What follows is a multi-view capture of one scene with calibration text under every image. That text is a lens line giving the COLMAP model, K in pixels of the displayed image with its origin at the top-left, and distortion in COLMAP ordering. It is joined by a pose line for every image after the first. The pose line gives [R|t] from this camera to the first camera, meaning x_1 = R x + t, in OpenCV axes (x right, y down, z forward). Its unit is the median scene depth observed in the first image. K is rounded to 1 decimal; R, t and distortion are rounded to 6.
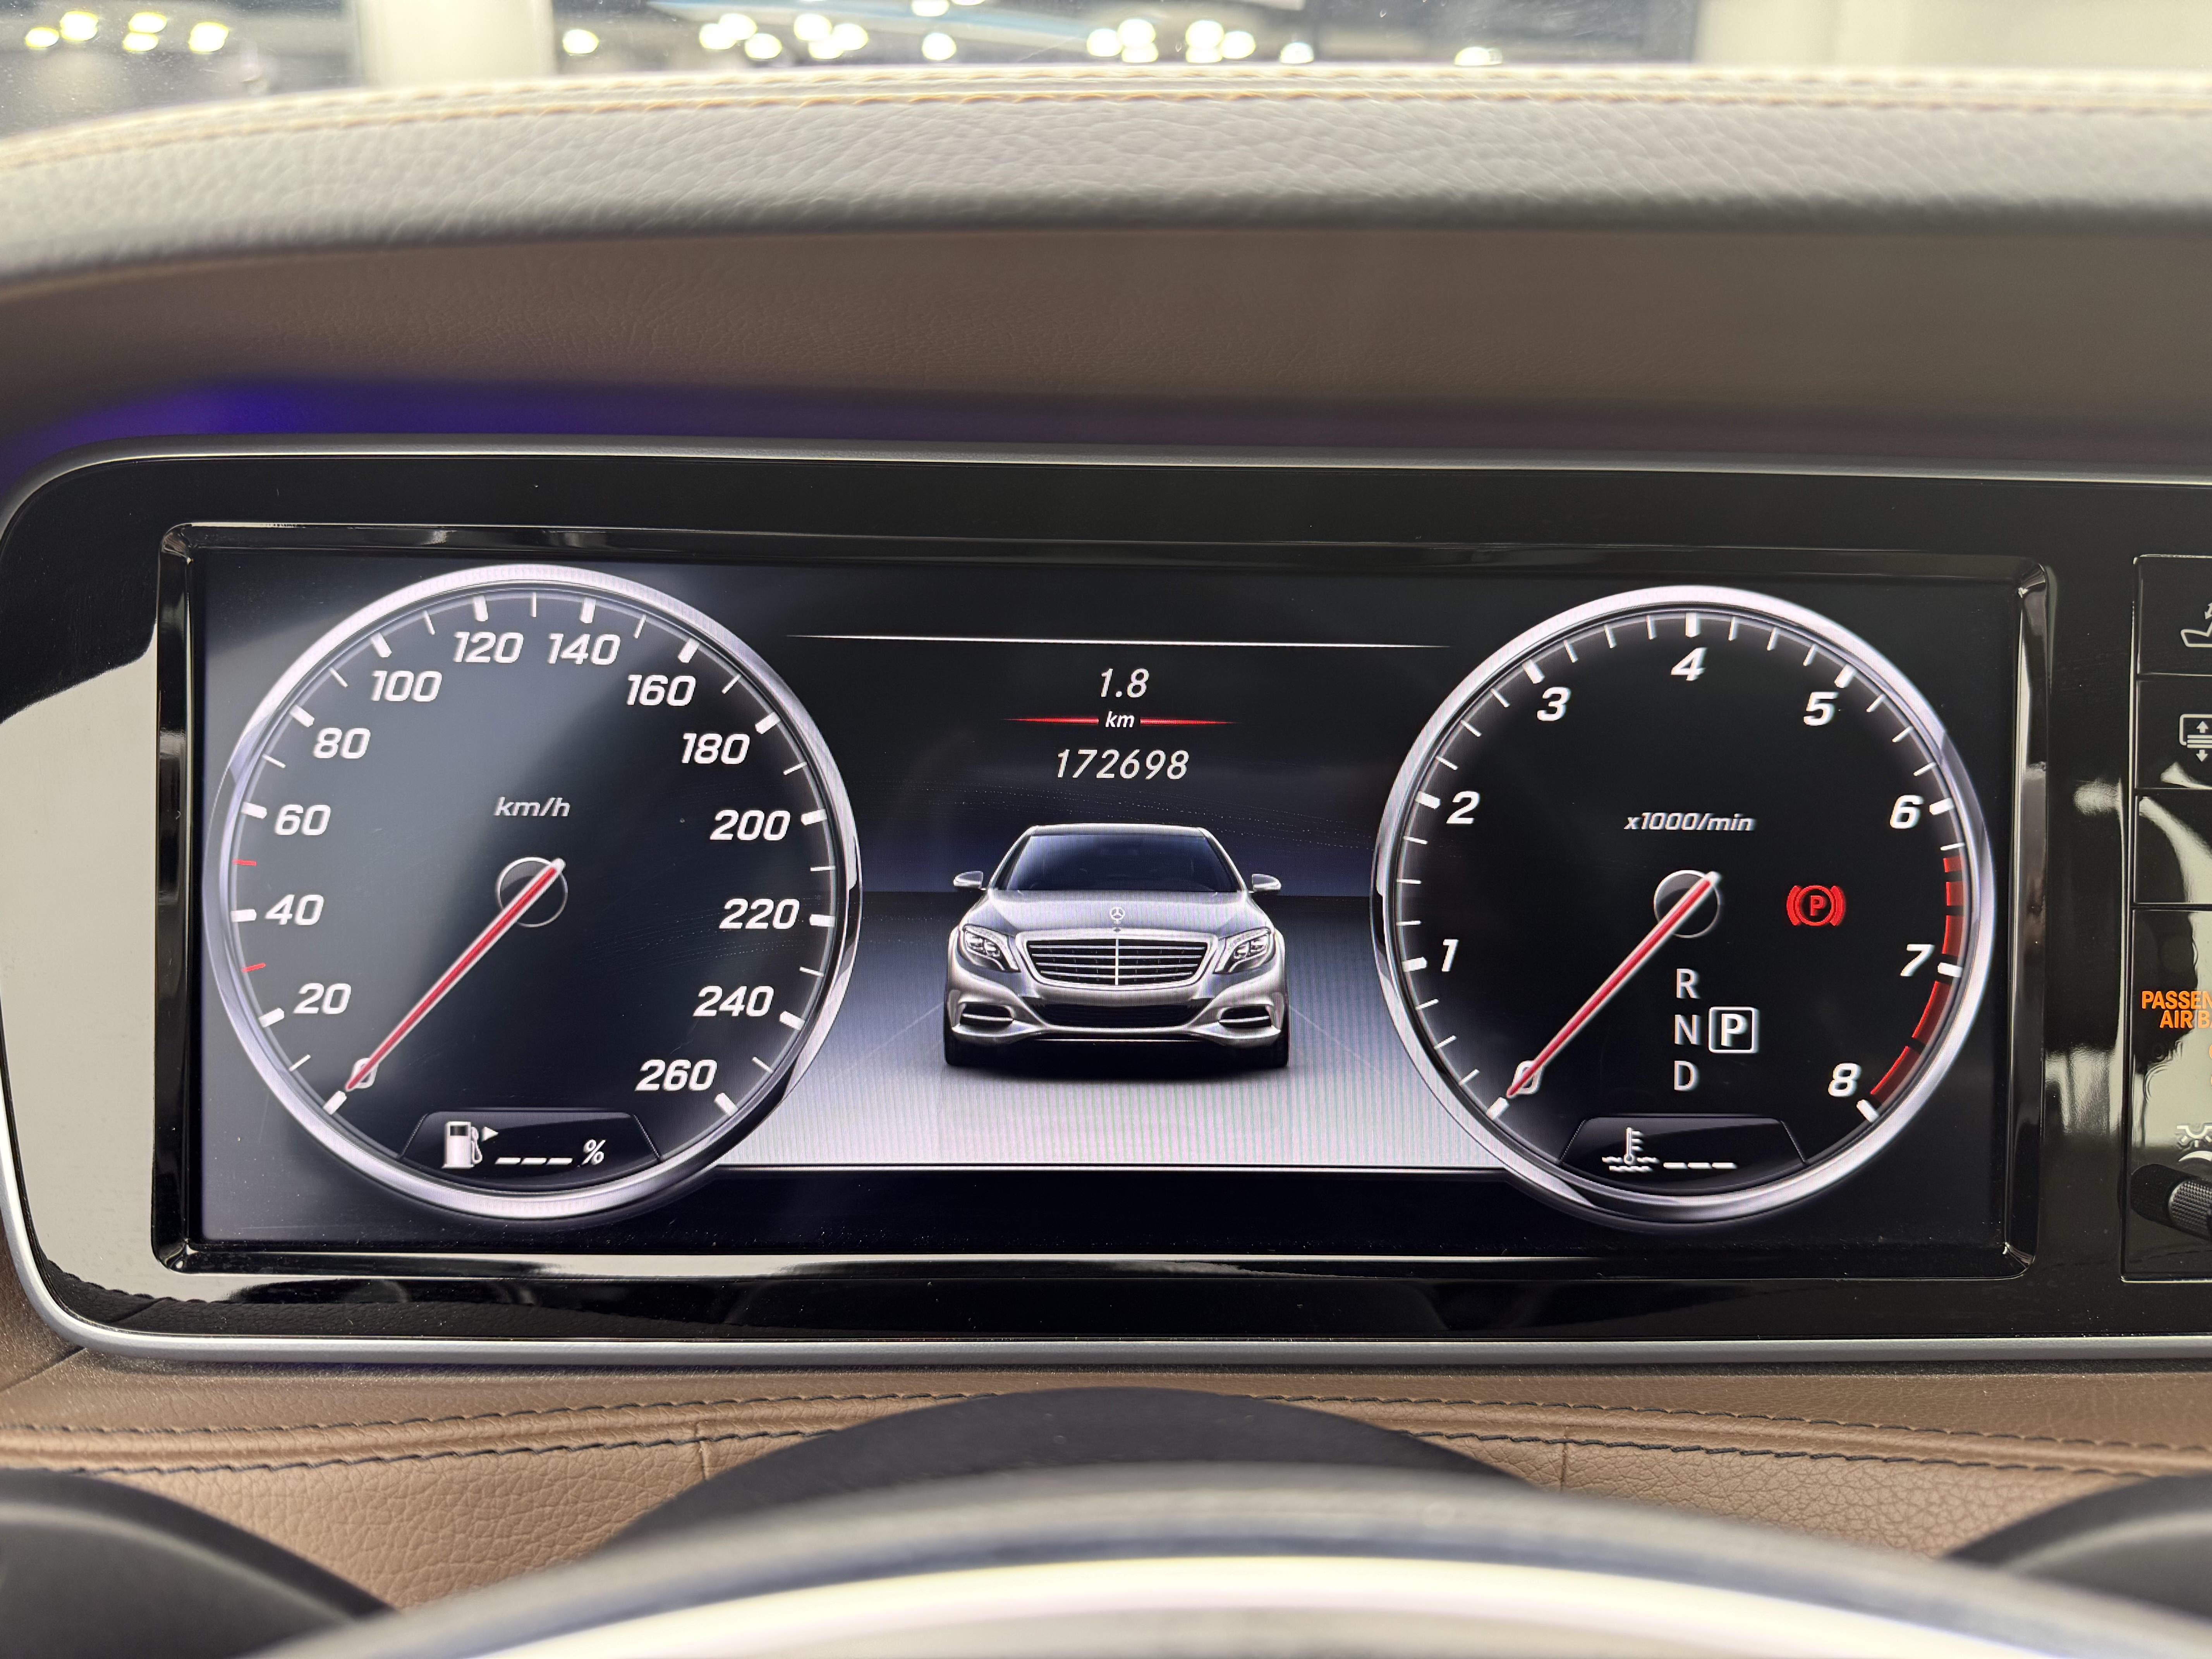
lens RADIAL K [[1591.0, 0, 1097.1], [0, 1591.0, 821.1], [0, 0, 1]] dist [0.101649, -0.161108]
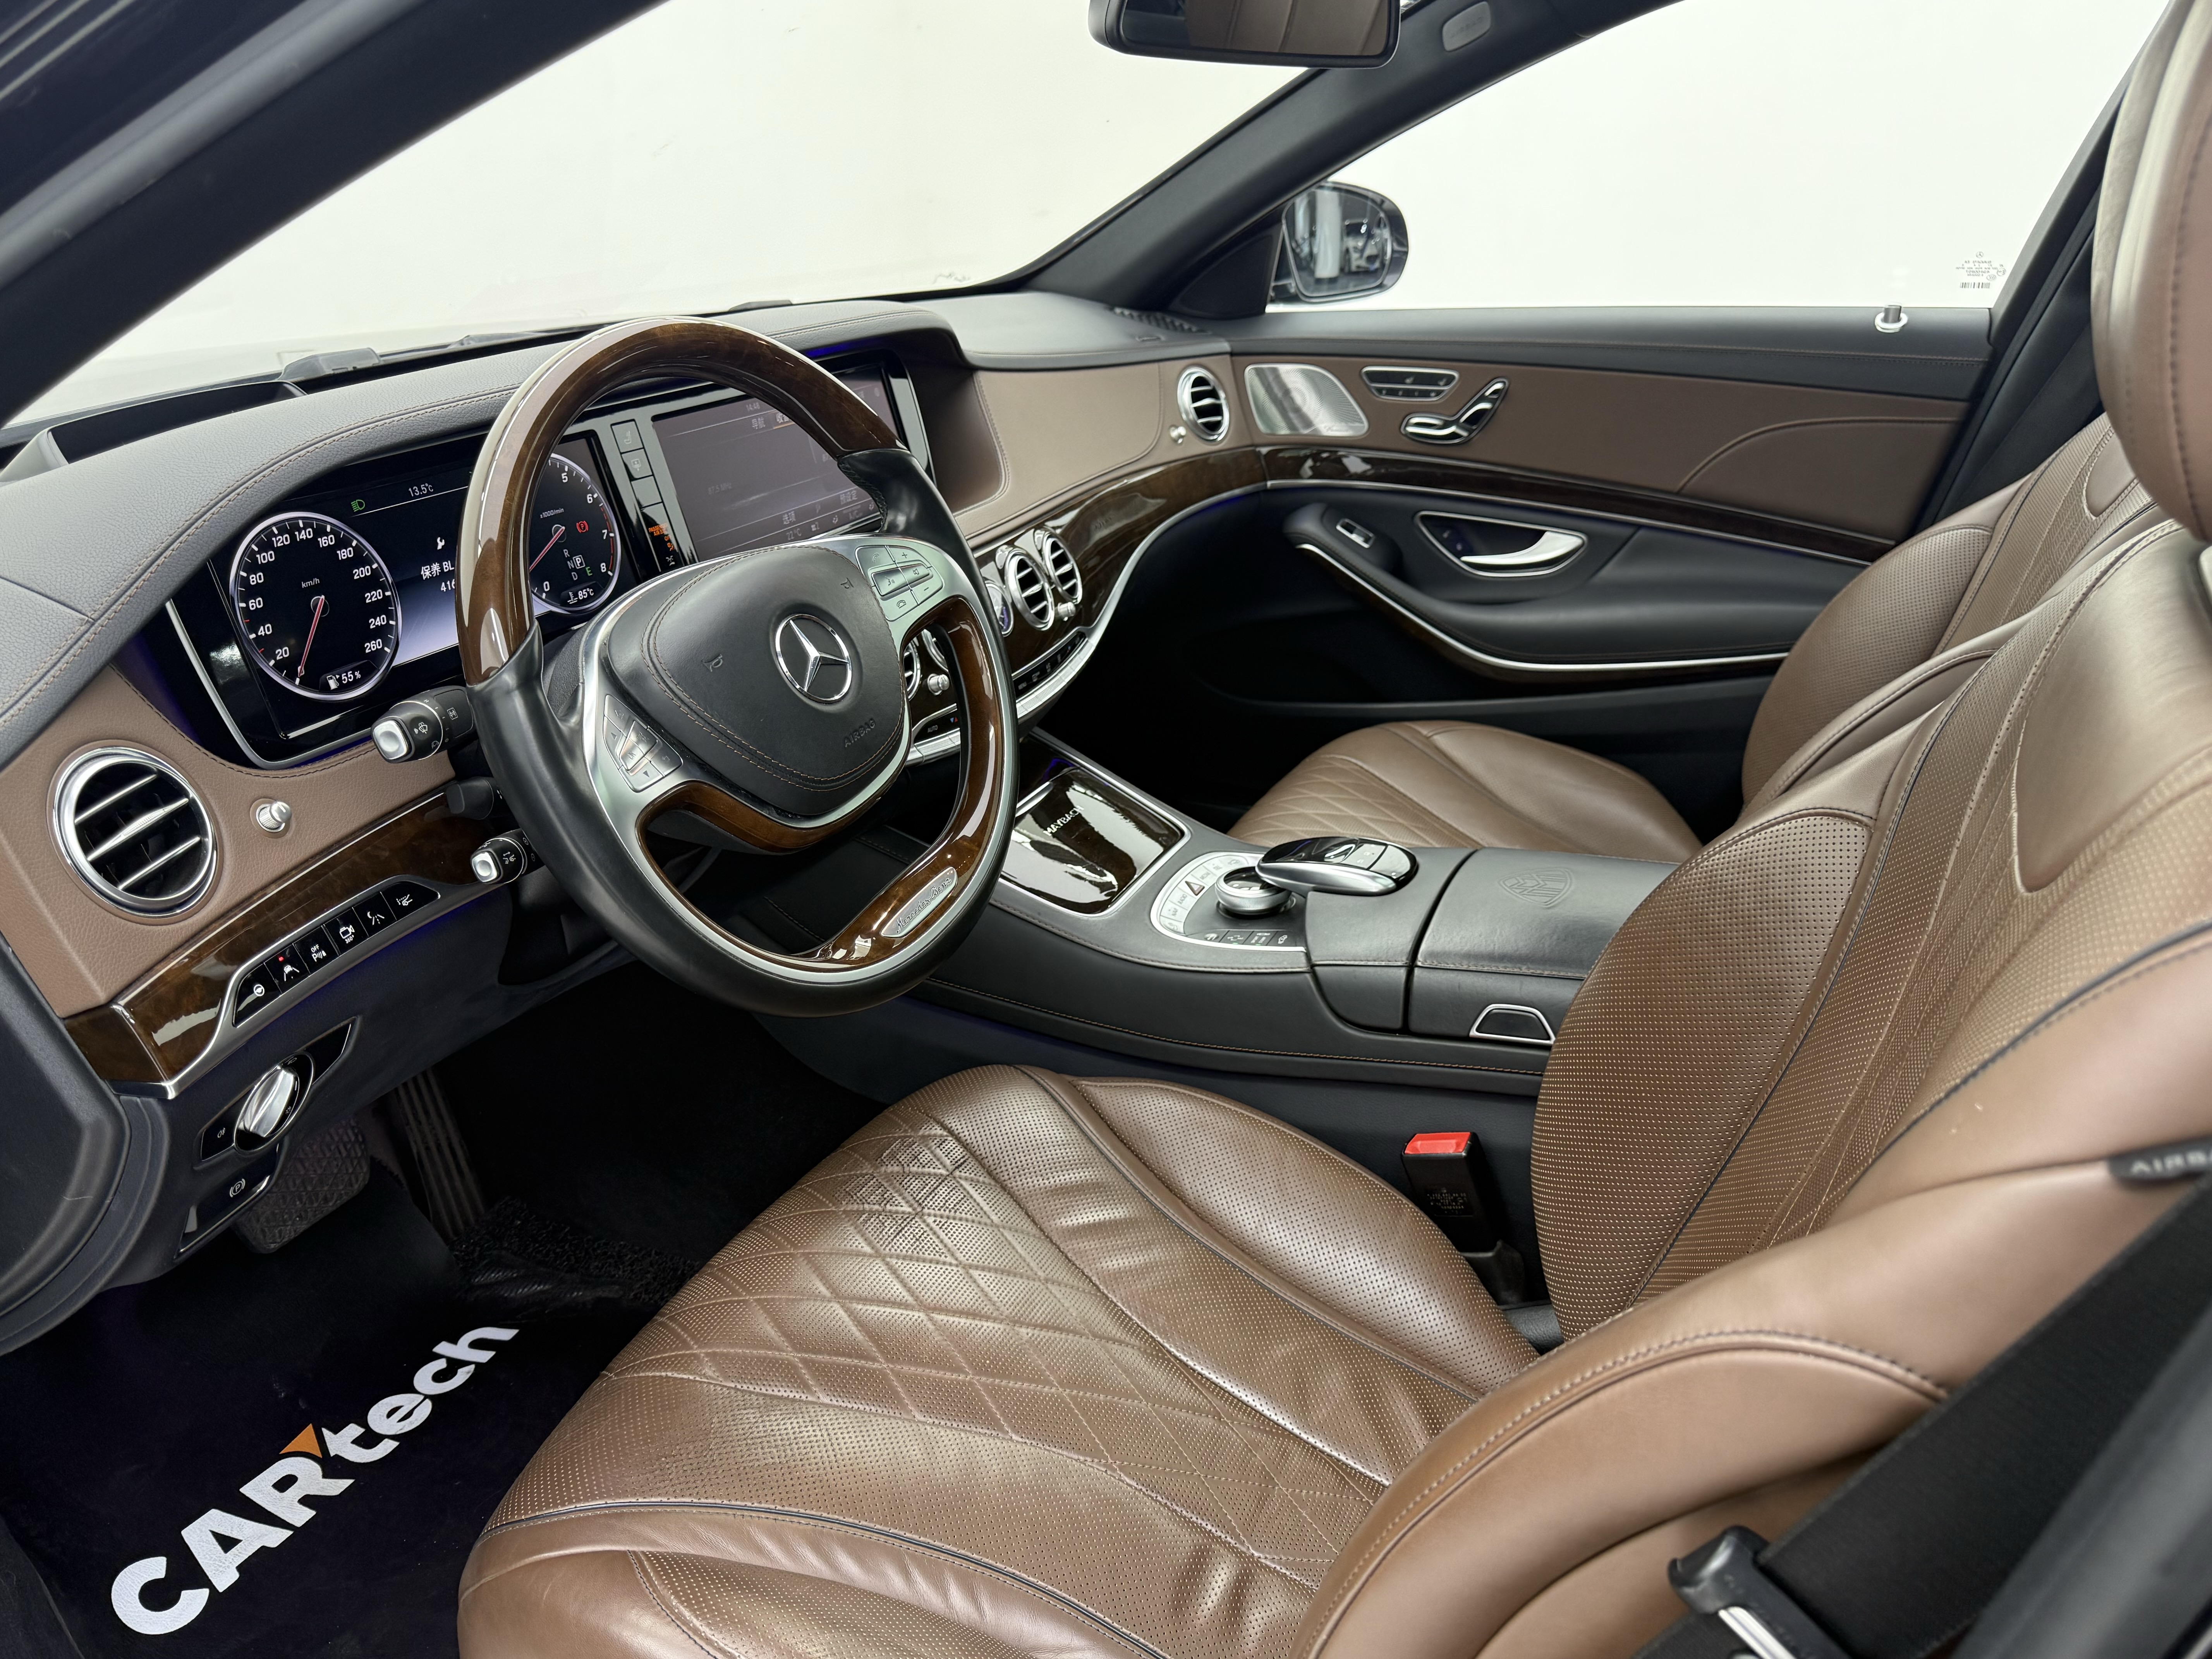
lens RADIAL K [[1605.3, 0, 1106.0], [0, 1605.3, 829.5], [0, 0, 1]] dist [0.071330, -0.103906]
pose [[0.454690, -0.385406, 0.802944, -2.546747], [0.264616, 0.919275, 0.291398, -0.084231], [-0.850432, 0.079976, 0.519970, -2.192033]]
